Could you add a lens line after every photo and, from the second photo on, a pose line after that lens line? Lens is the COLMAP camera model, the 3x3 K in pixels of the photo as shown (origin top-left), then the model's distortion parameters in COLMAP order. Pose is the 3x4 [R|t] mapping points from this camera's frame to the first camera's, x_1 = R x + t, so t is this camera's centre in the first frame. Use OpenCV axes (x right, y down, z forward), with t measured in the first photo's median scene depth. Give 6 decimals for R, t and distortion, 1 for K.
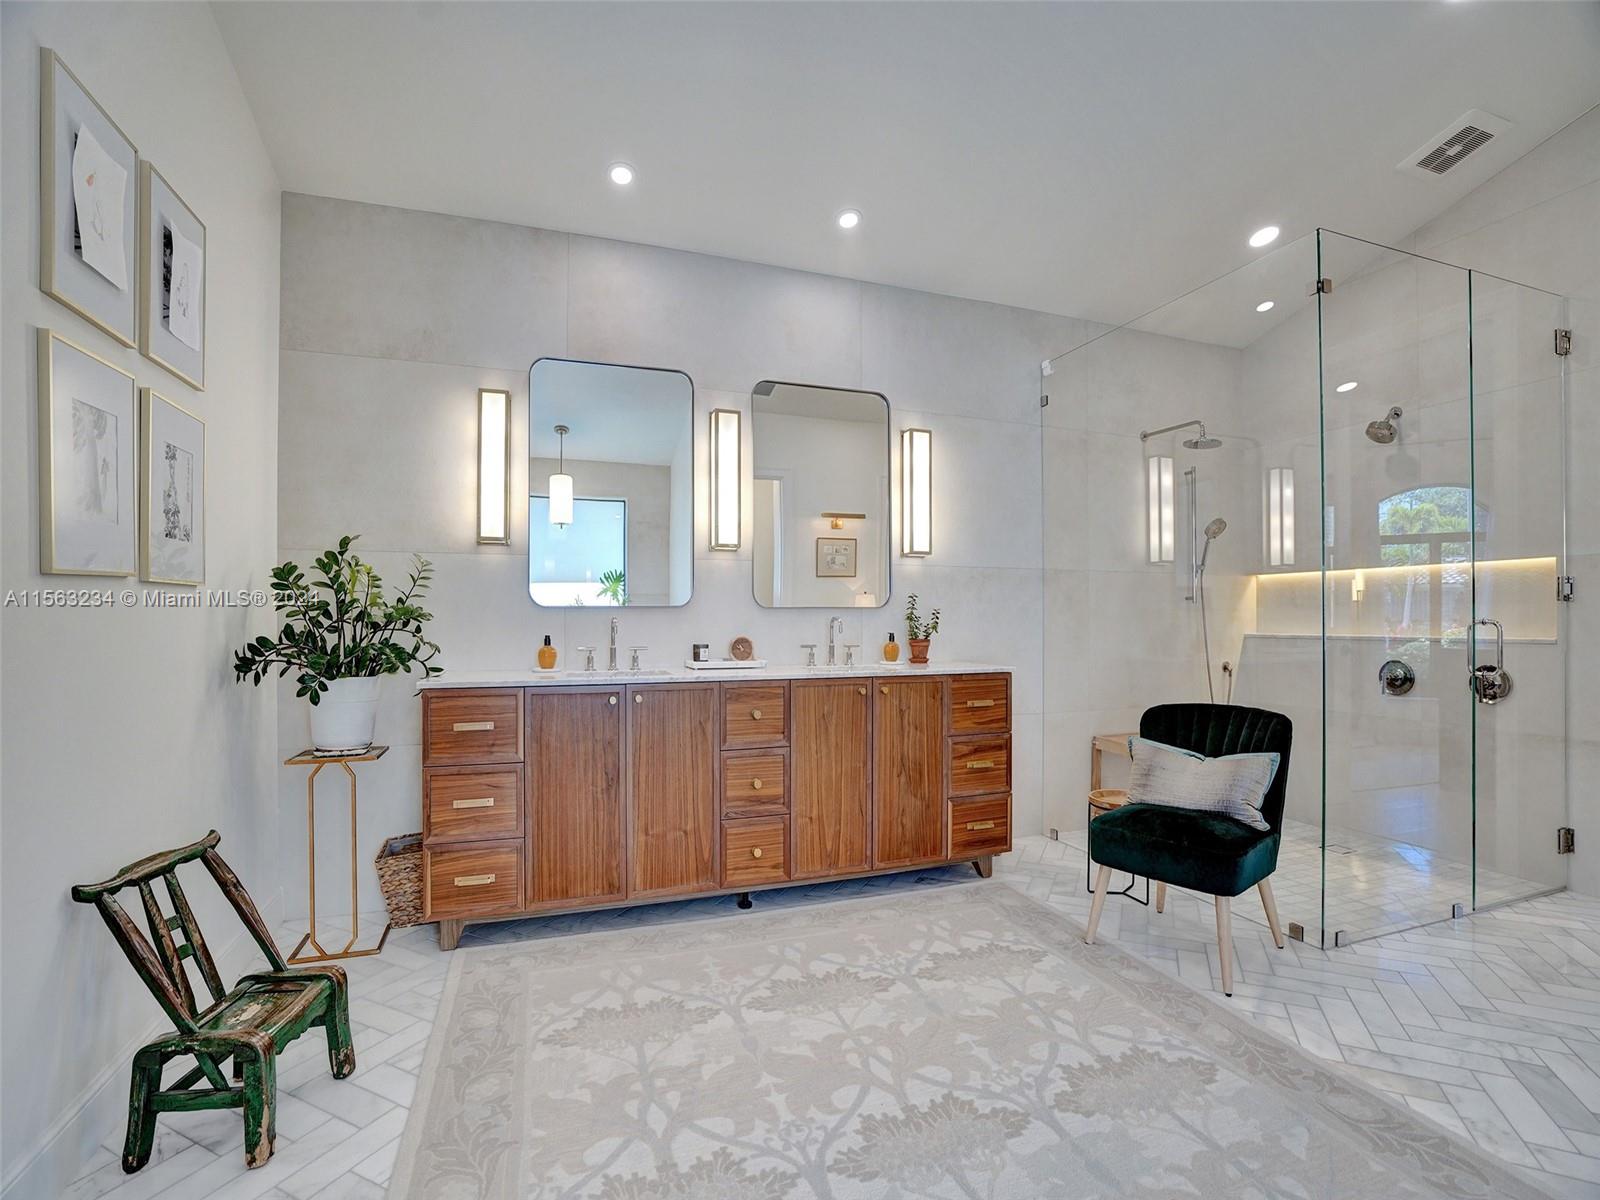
lens RADIAL K [[736.3, 0, 798.2], [0, 736.3, 613.6], [0, 0, 1]] dist [-0.062804, 0.022749]
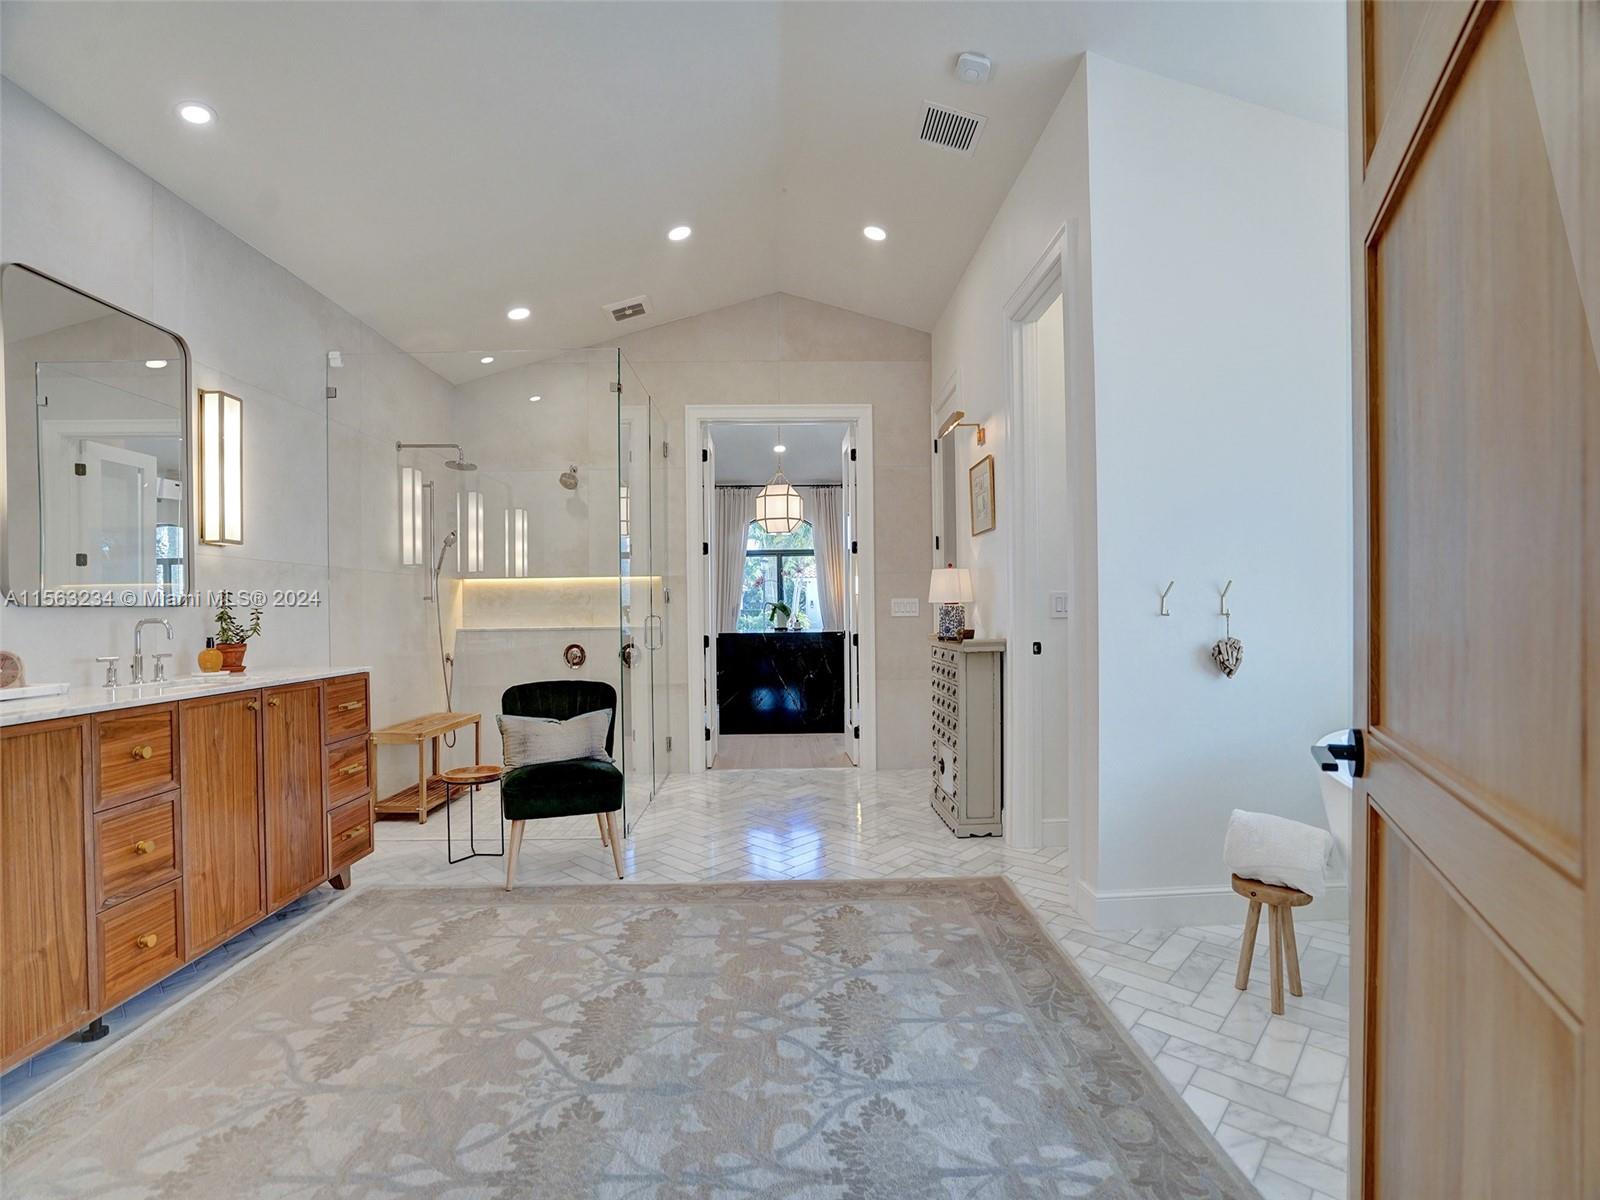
lens RADIAL K [[736.3, 0, 798.2], [0, 736.3, 613.6], [0, 0, 1]] dist [-0.062804, 0.022749]
pose [[0.313660, -0.008069, 0.949501, -0.497383], [0.007065, 0.999956, 0.006164, -0.000662], [-0.949509, 0.004775, 0.313703, 0.153021]]
